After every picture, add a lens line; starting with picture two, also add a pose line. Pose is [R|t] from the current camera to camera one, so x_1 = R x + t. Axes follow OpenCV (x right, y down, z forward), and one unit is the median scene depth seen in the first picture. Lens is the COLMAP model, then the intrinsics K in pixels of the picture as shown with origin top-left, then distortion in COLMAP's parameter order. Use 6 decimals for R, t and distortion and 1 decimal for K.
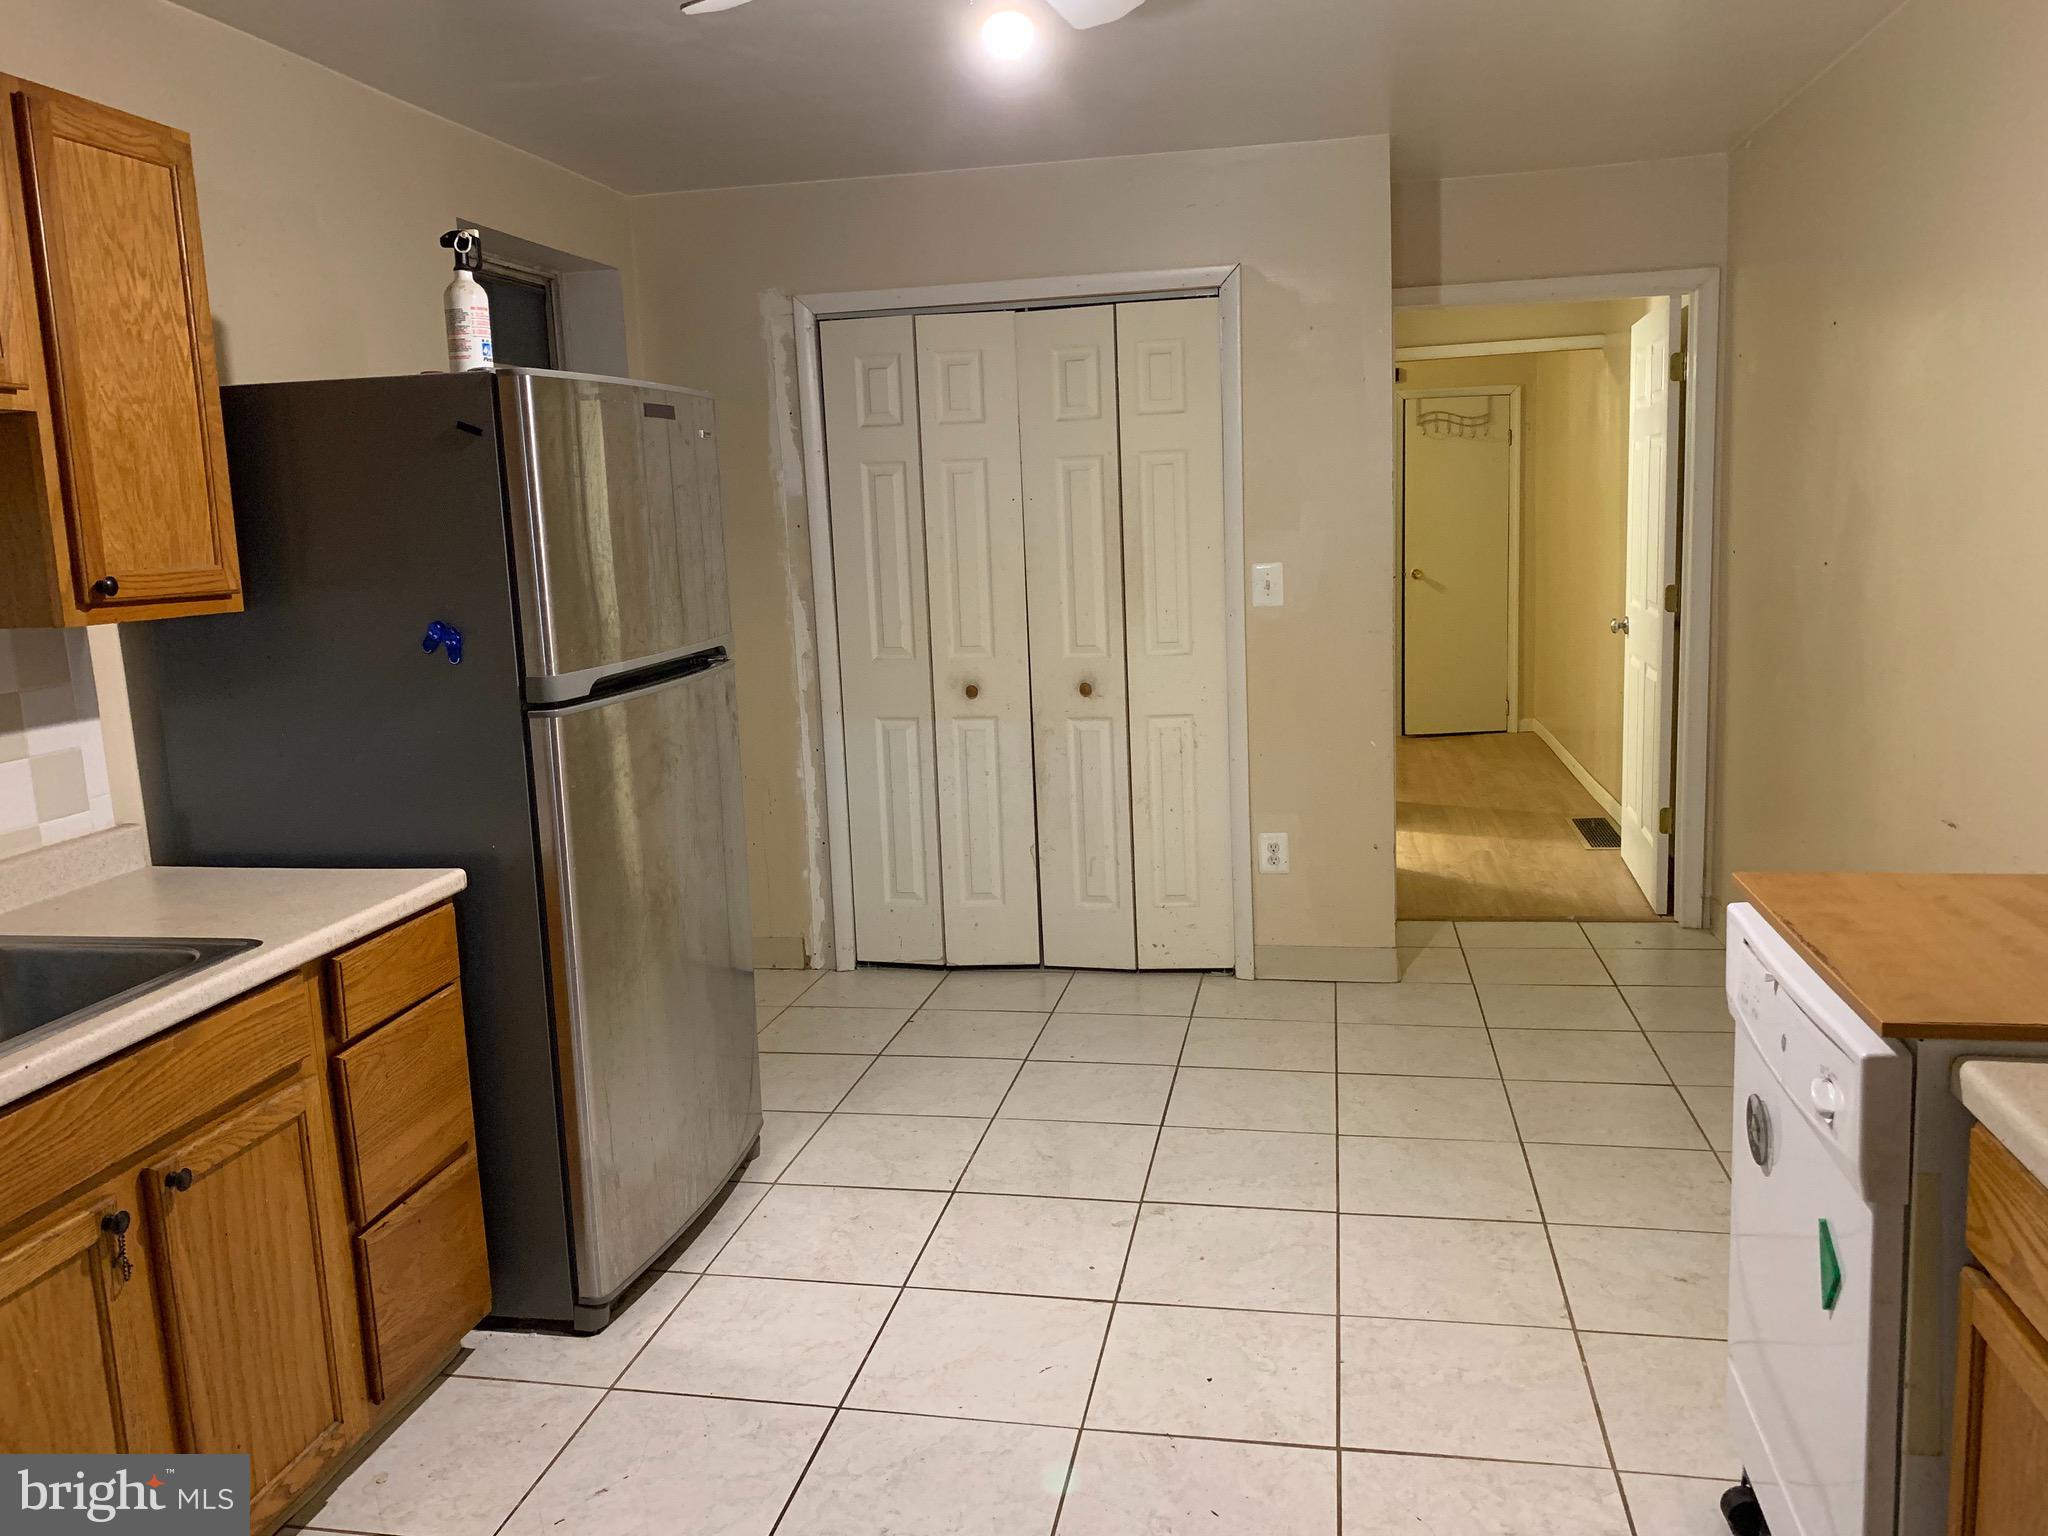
lens RADIAL K [[1560.2, 0, 1012.5], [0, 1560.2, 754.7], [0, 0, 1]] dist [0.042877, -0.044379]
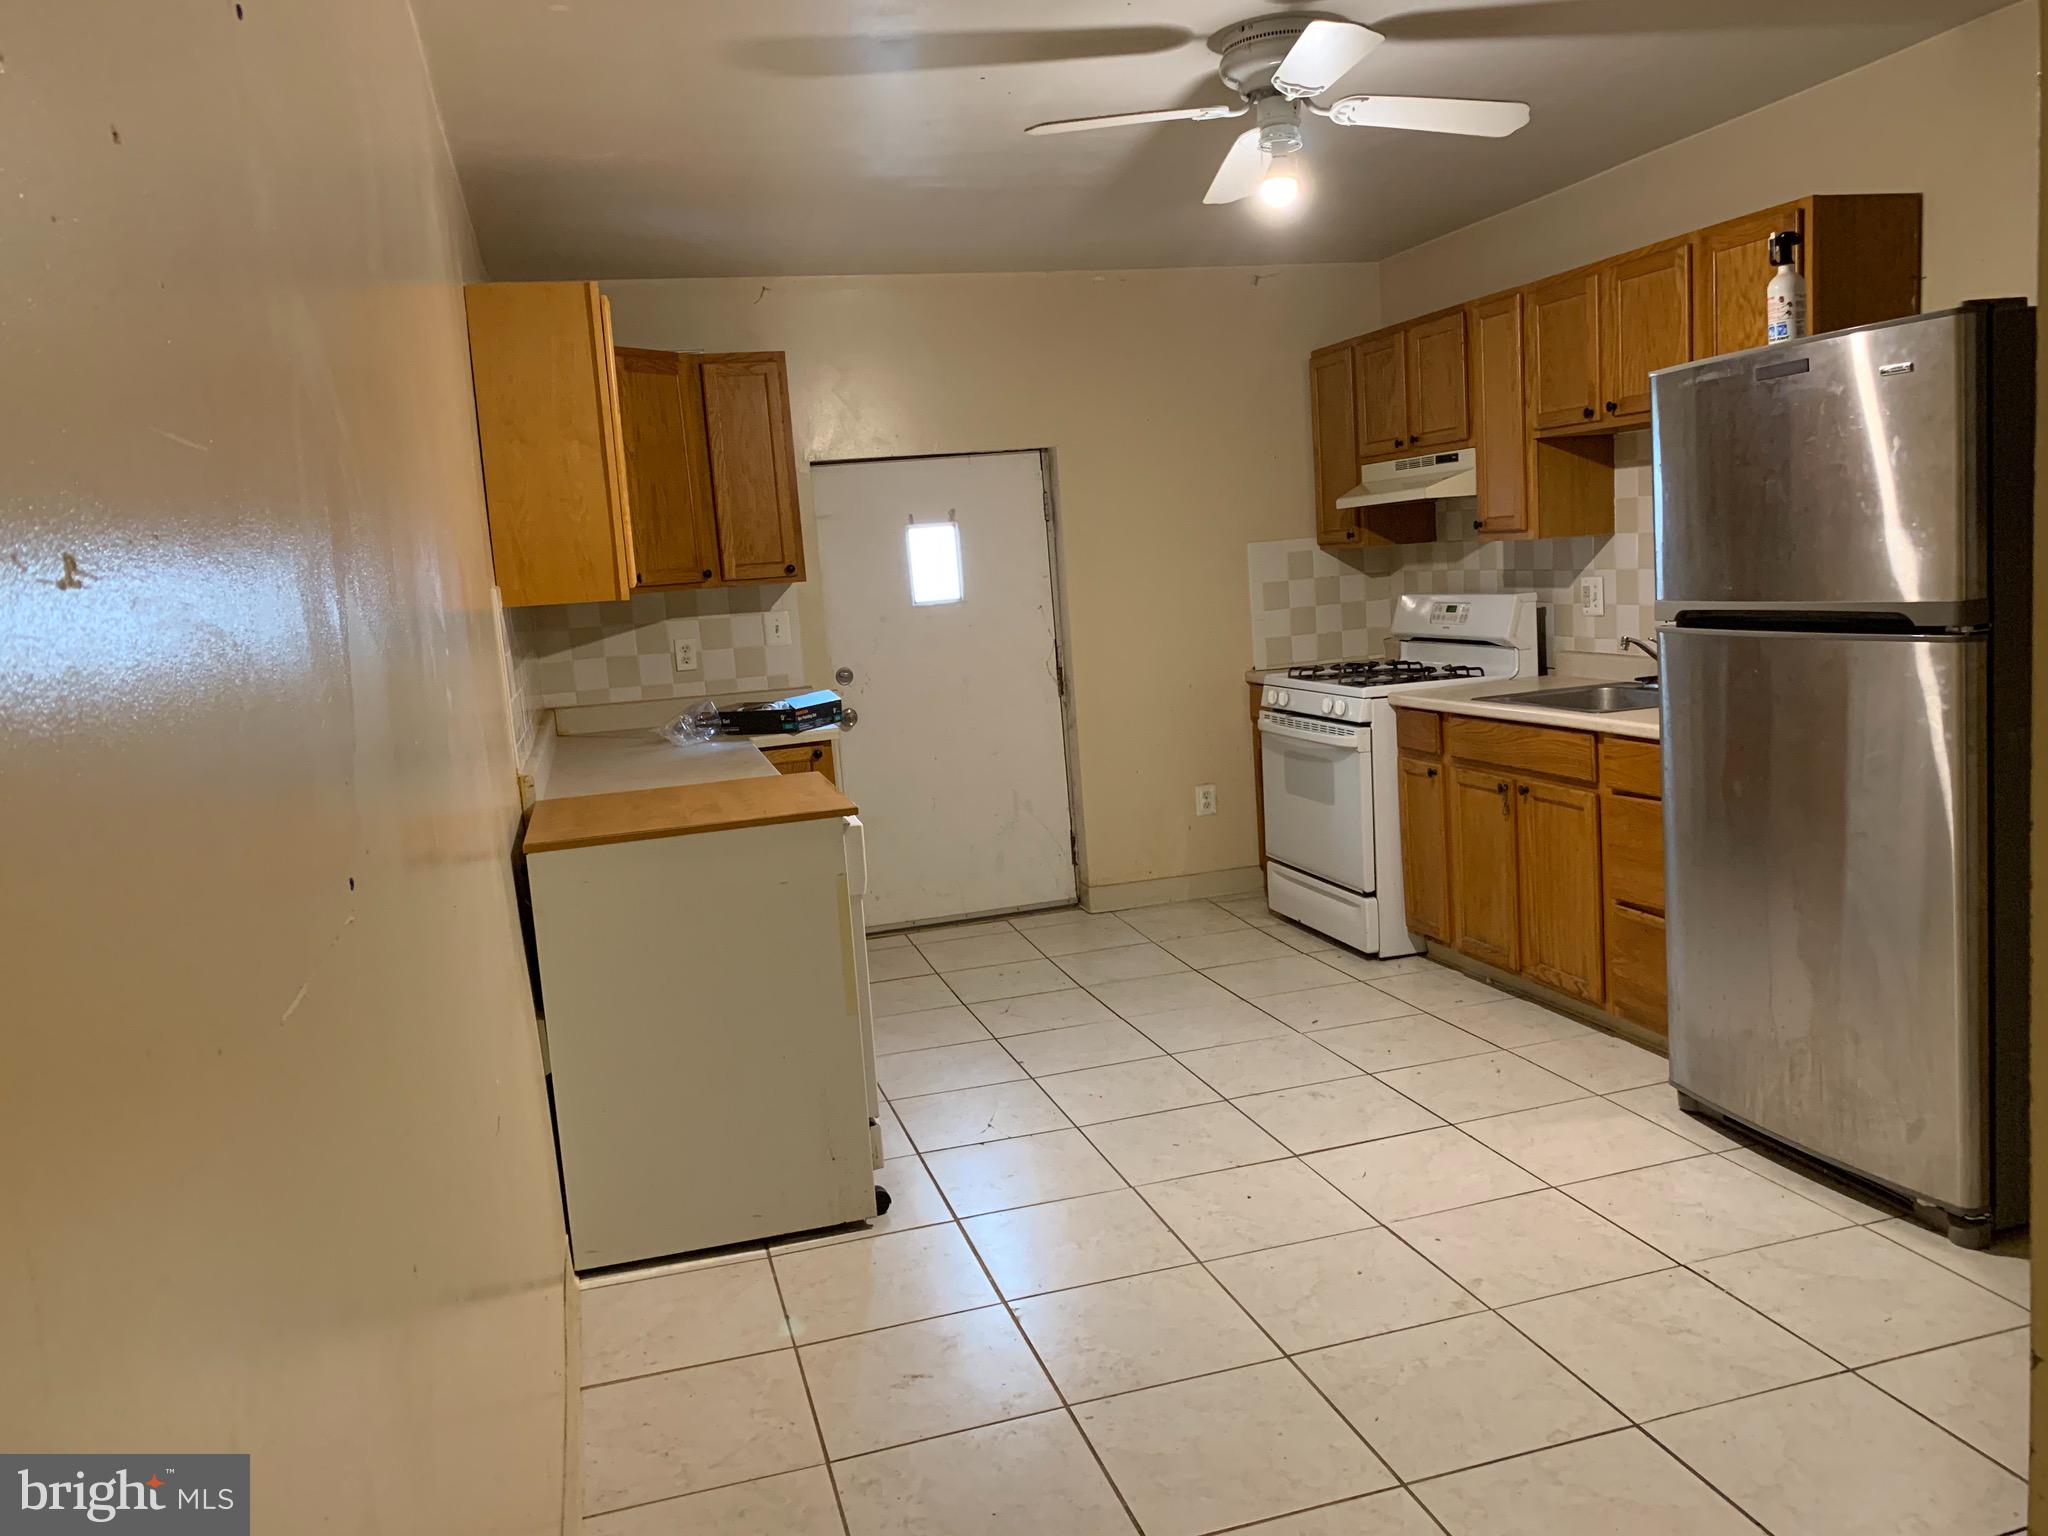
lens RADIAL K [[1560.2, 0, 1024.9], [0, 1560.2, 770.7], [0, 0, 1]] dist [0.042877, -0.044379]
pose [[-0.885816, 0.166900, -0.432984, 0.830261], [0.038464, 0.956277, 0.289922, -0.336666], [0.462441, 0.240163, -0.853505, 2.029645]]
